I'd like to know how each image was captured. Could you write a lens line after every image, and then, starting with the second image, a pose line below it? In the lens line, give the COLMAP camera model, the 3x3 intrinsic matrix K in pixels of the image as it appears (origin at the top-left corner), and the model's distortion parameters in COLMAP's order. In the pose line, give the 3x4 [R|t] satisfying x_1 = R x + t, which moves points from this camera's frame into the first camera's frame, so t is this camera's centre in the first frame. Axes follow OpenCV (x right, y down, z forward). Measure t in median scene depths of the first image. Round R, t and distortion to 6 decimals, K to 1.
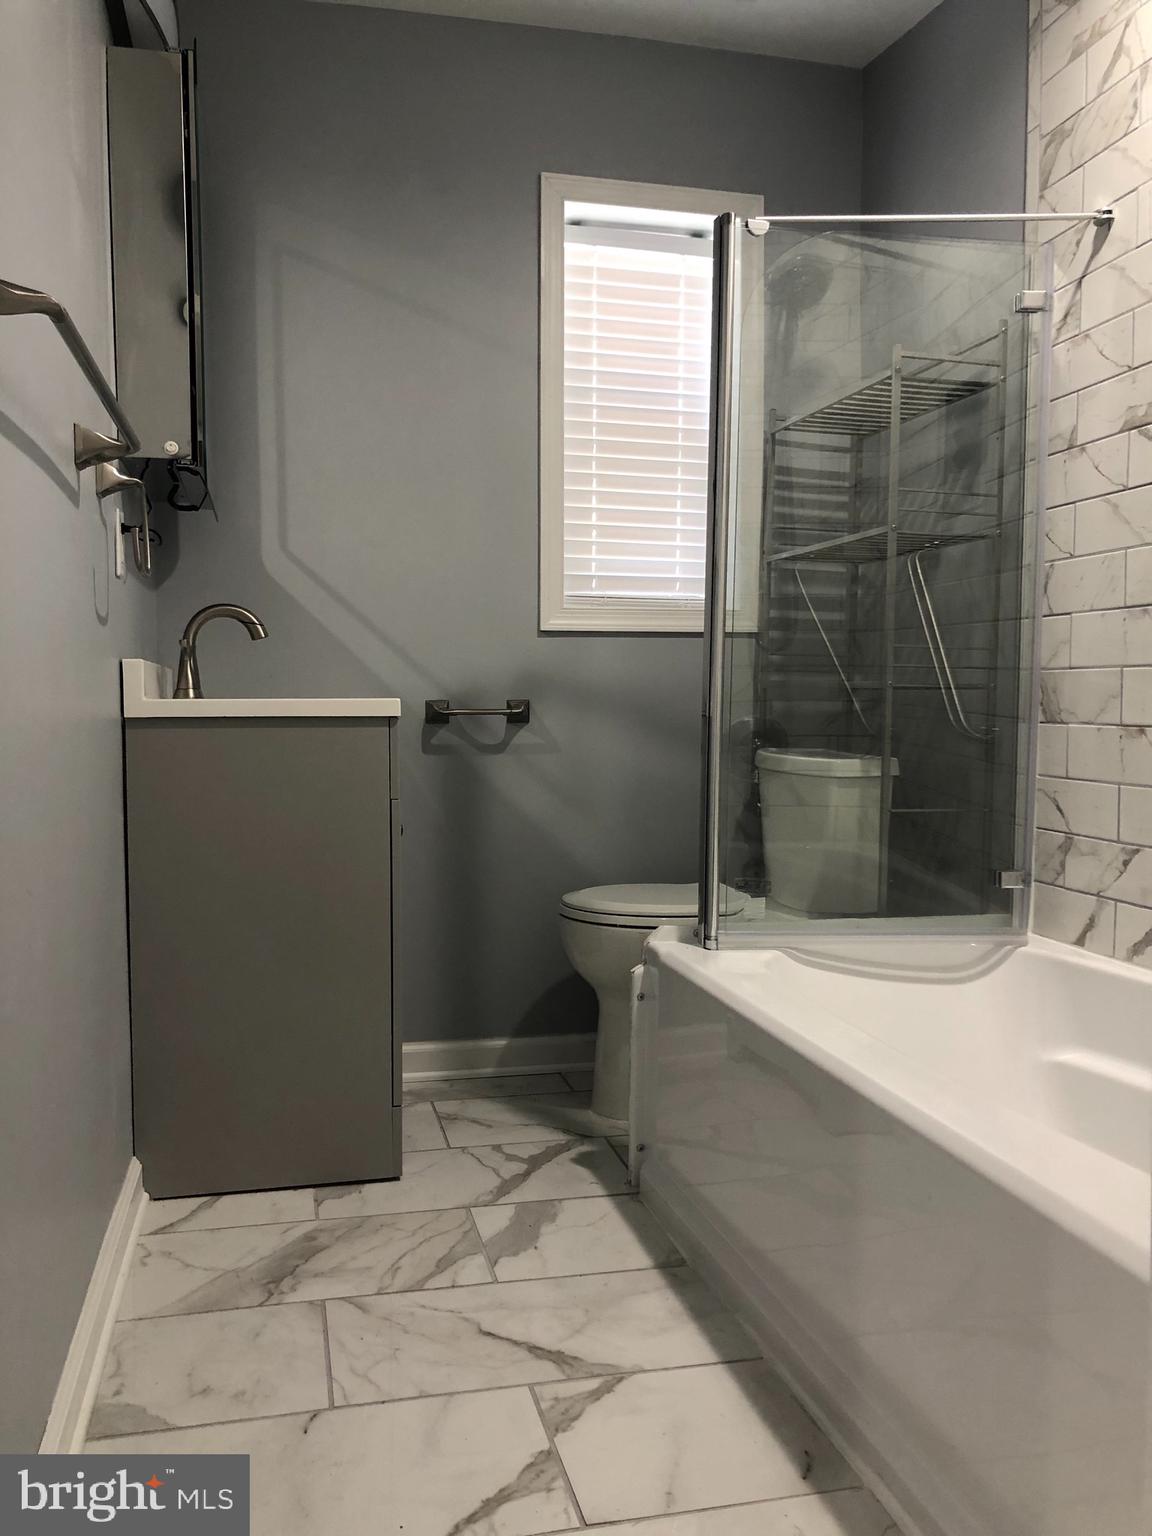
lens RADIAL K [[1239.7, 0, 576.0], [0, 1239.7, 768.0], [0, 0, 1]] dist [0.009568, -0.013951]
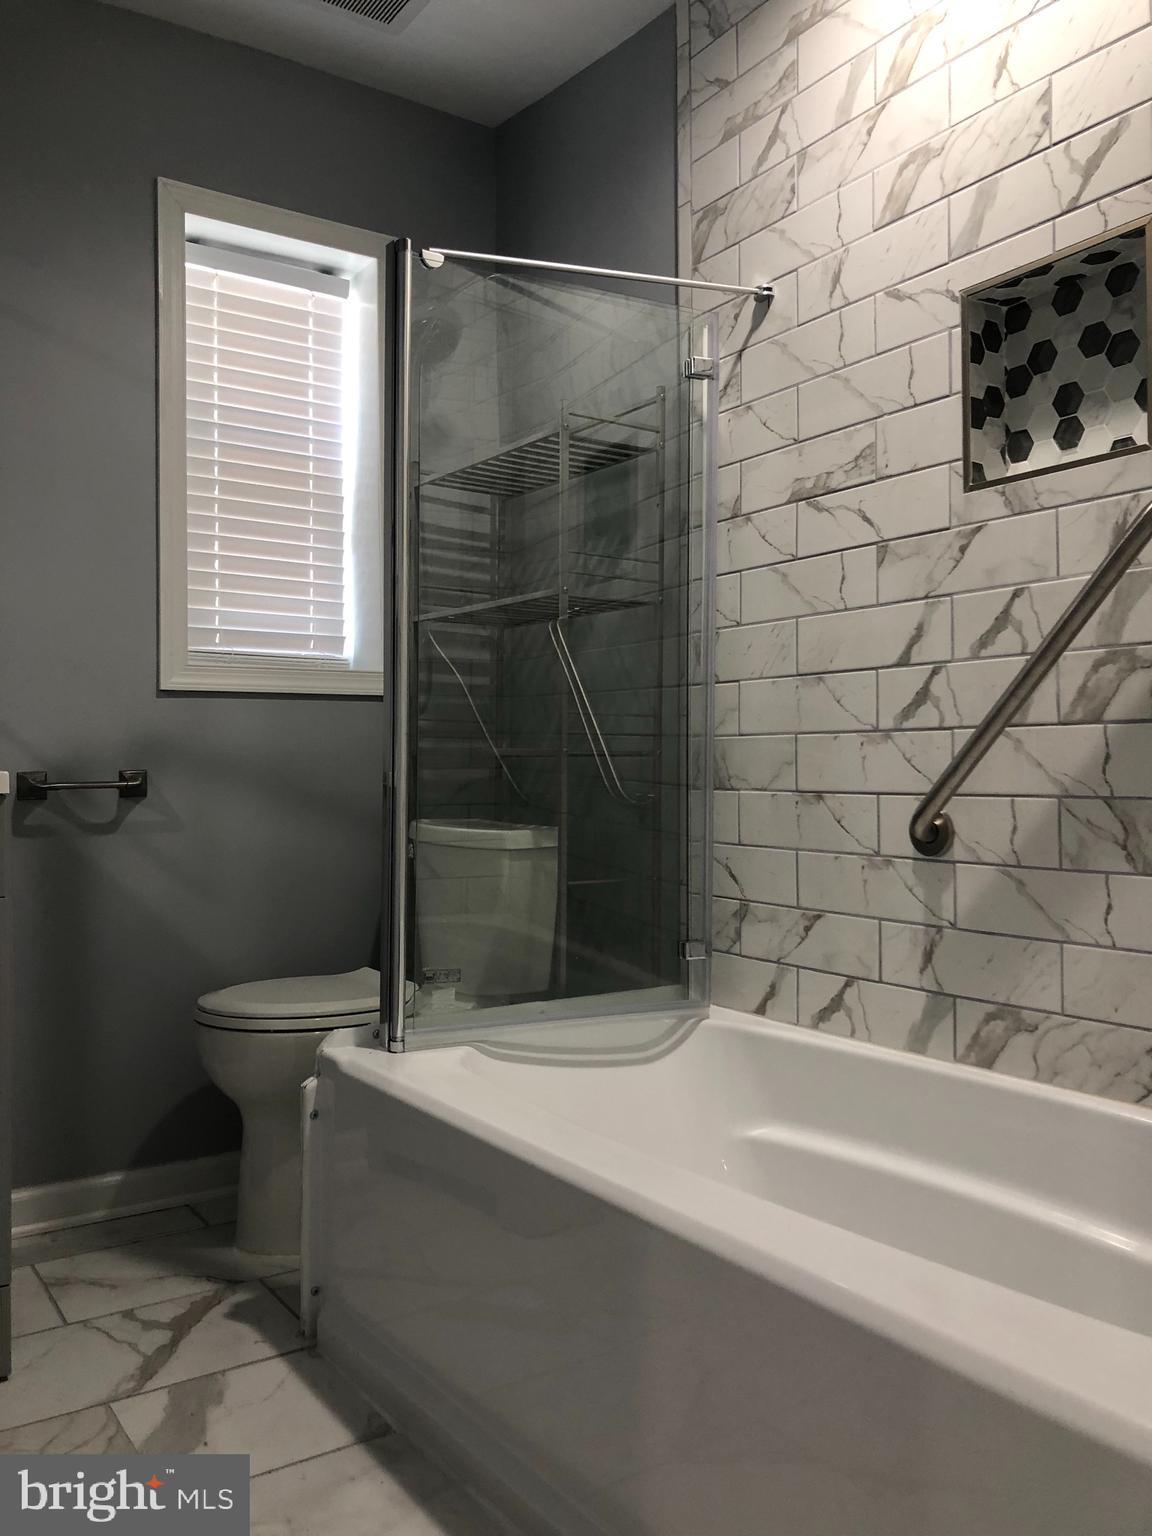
lens RADIAL K [[1239.7, 0, 576.0], [0, 1239.7, 768.0], [0, 0, 1]] dist [0.009568, -0.013951]
pose [[0.938741, -0.008732, 0.344512, -0.069765], [0.027121, 0.998450, -0.048594, -0.008739], [-0.343554, 0.054961, 0.937523, 0.110519]]
